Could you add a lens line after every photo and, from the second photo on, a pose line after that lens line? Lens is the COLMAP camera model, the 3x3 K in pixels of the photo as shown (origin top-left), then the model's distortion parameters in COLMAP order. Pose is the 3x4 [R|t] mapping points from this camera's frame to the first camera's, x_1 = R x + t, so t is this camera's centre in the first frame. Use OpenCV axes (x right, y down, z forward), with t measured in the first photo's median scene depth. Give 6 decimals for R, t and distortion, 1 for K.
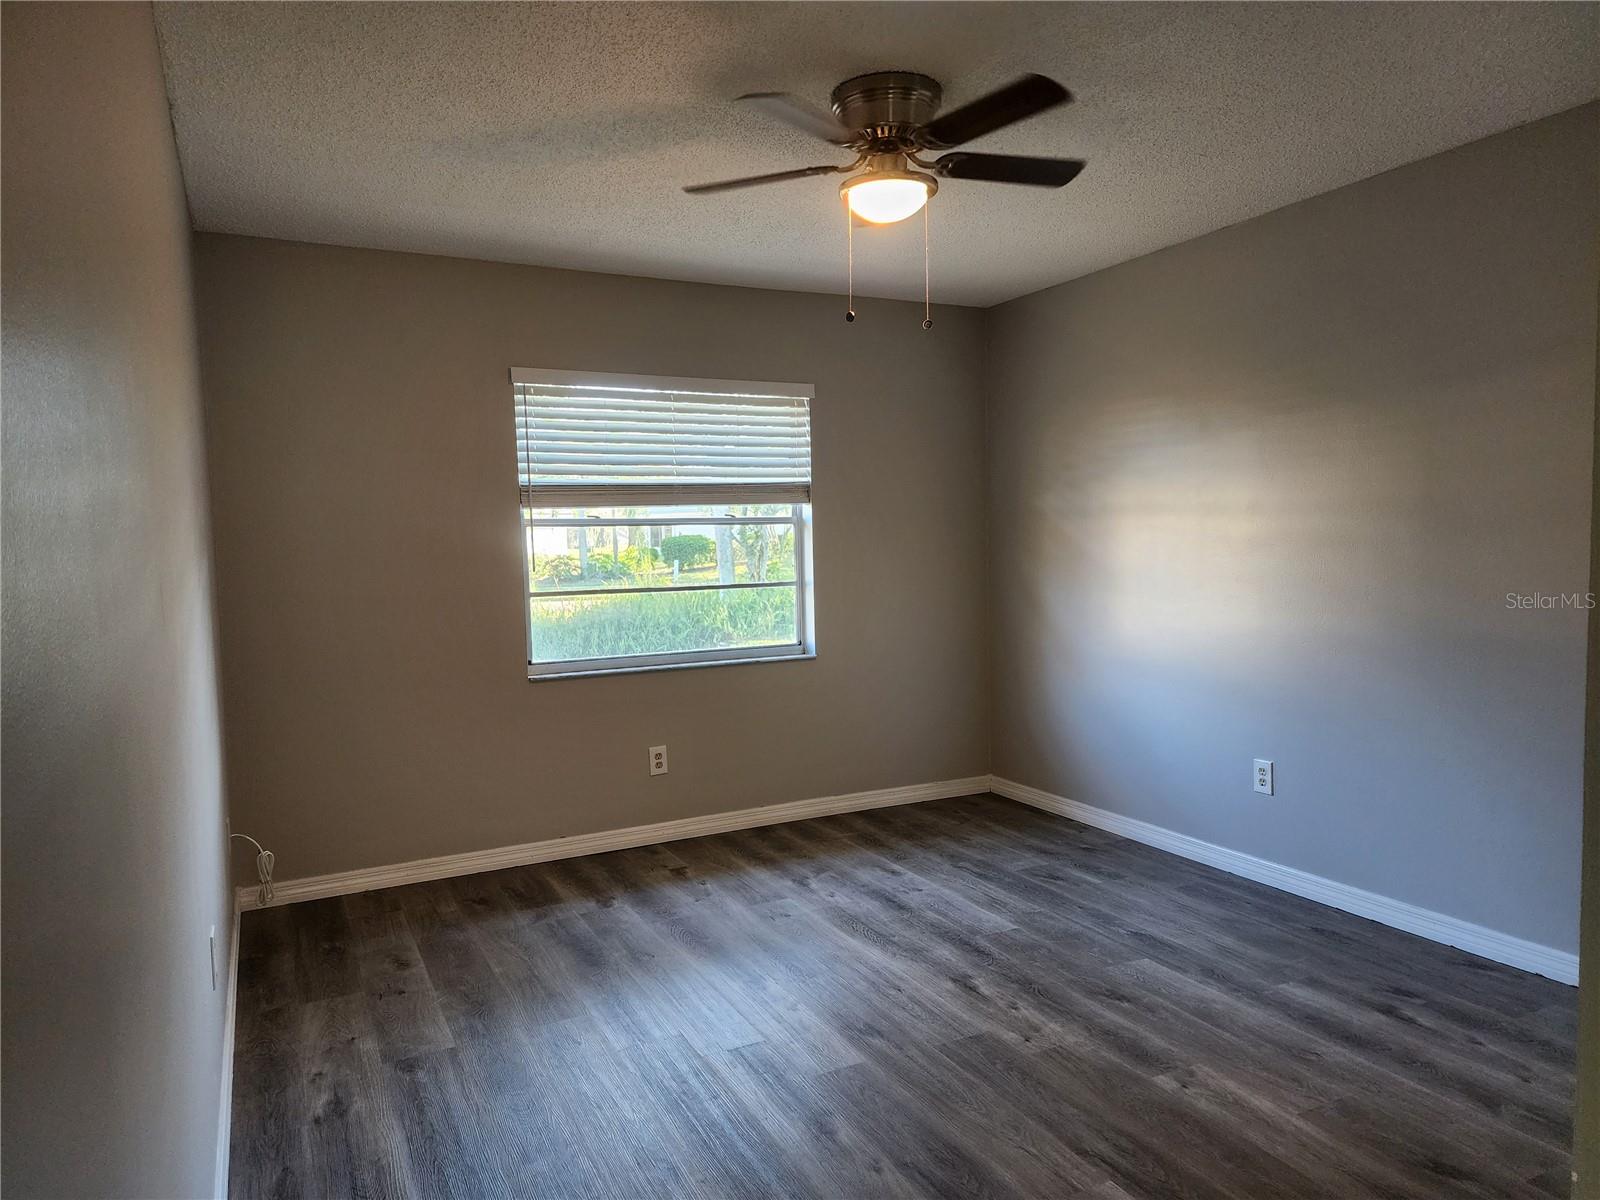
lens RADIAL K [[1055.2, 0, 802.1], [0, 1055.2, 608.4], [0, 0, 1]] dist [0.099668, -0.085929]
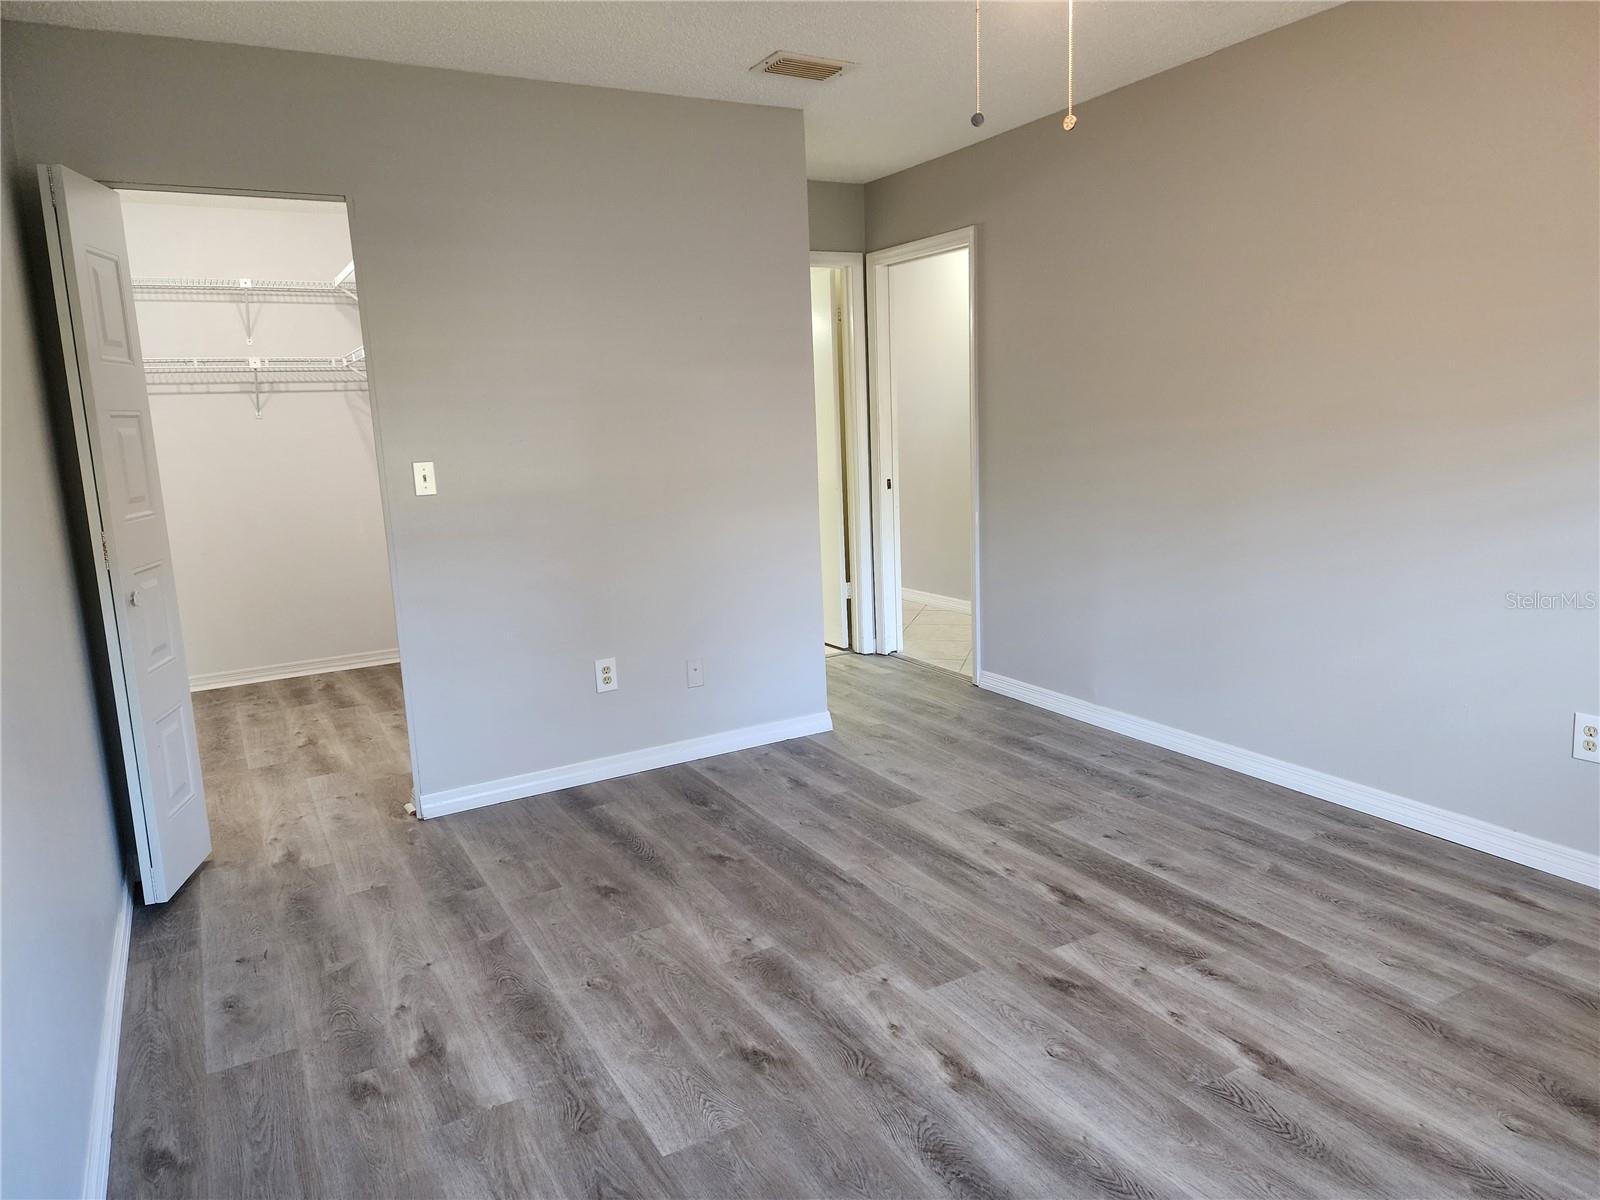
lens RADIAL K [[1065.3, 0, 781.6], [0, 1065.3, 593.3], [0, 0, 1]] dist [0.087809, -0.079066]
pose [[-0.997568, 0.065909, -0.022654, 0.268625], [0.058583, 0.969076, 0.239707, -0.127030], [0.037753, 0.237797, -0.970581, 1.637117]]
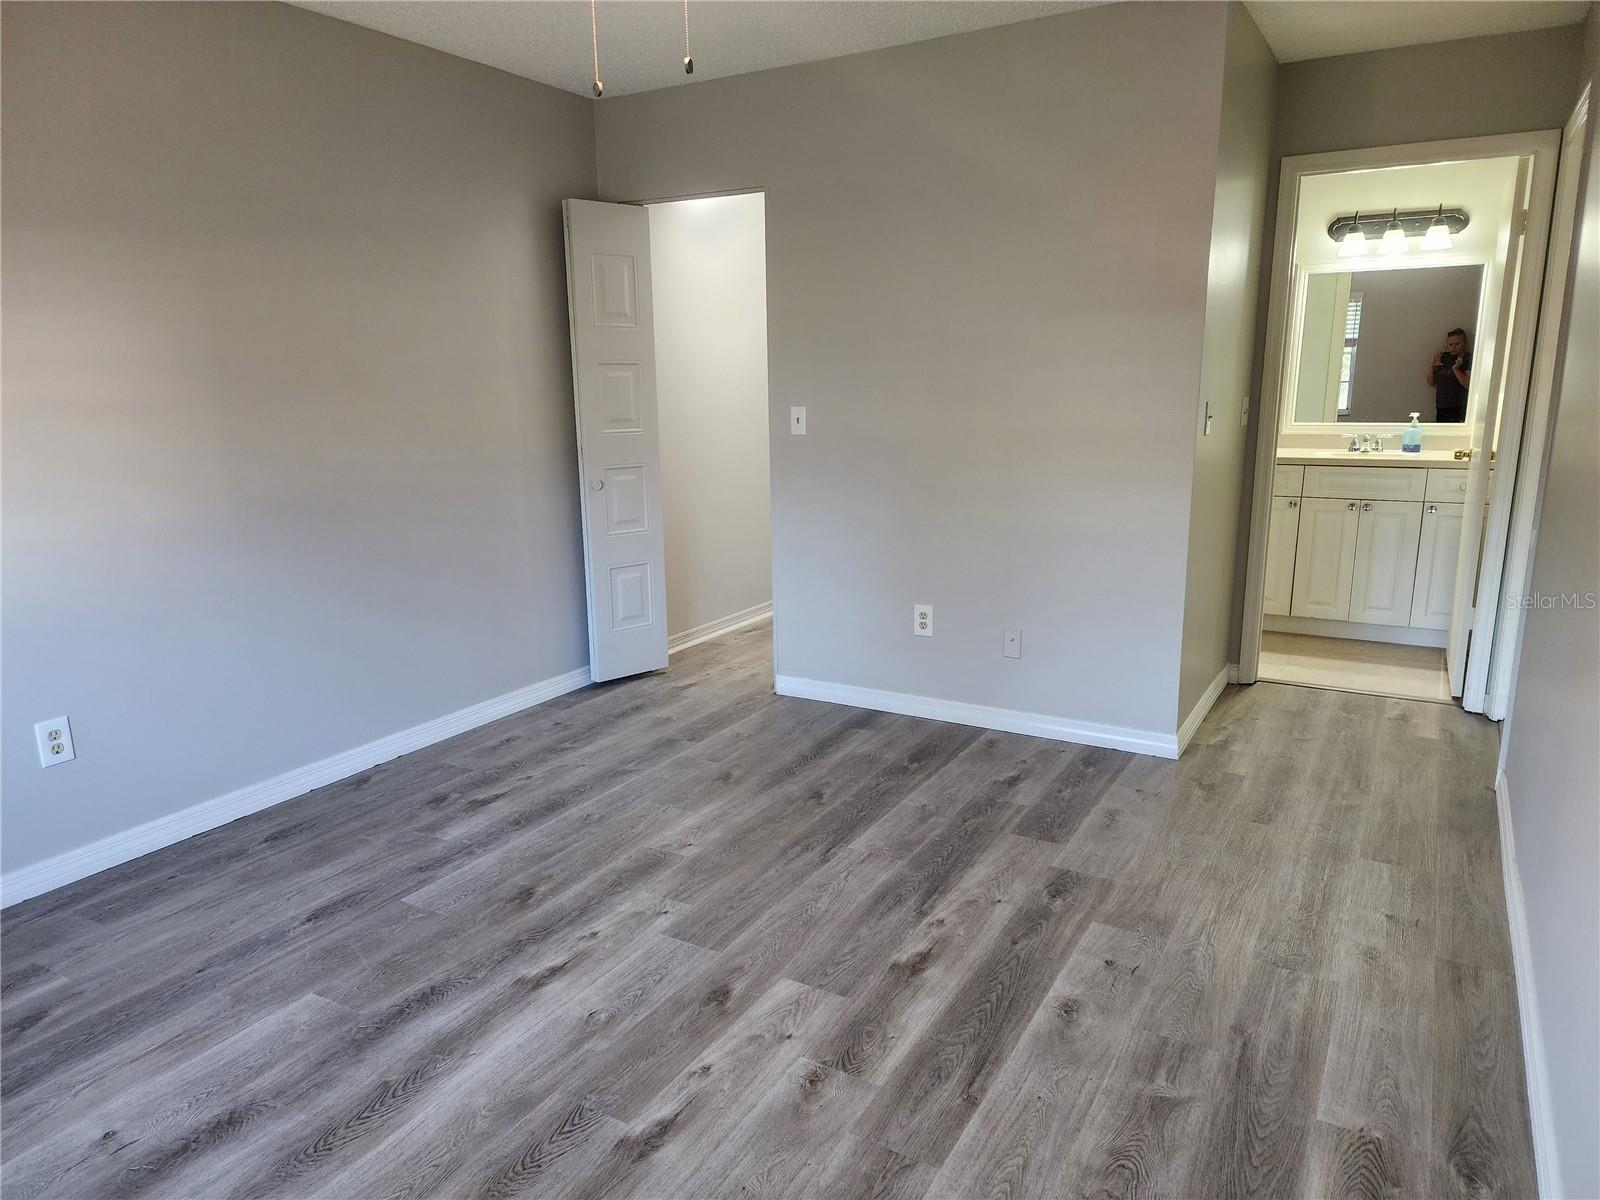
lens RADIAL K [[1055.2, 0, 802.1], [0, 1055.2, 608.4], [0, 0, 1]] dist [0.099668, -0.085929]
pose [[-0.534872, -0.157332, 0.830156, -0.568621], [0.083991, 0.967744, 0.237523, -0.081998], [-0.840748, 0.196770, -0.504404, 1.208252]]
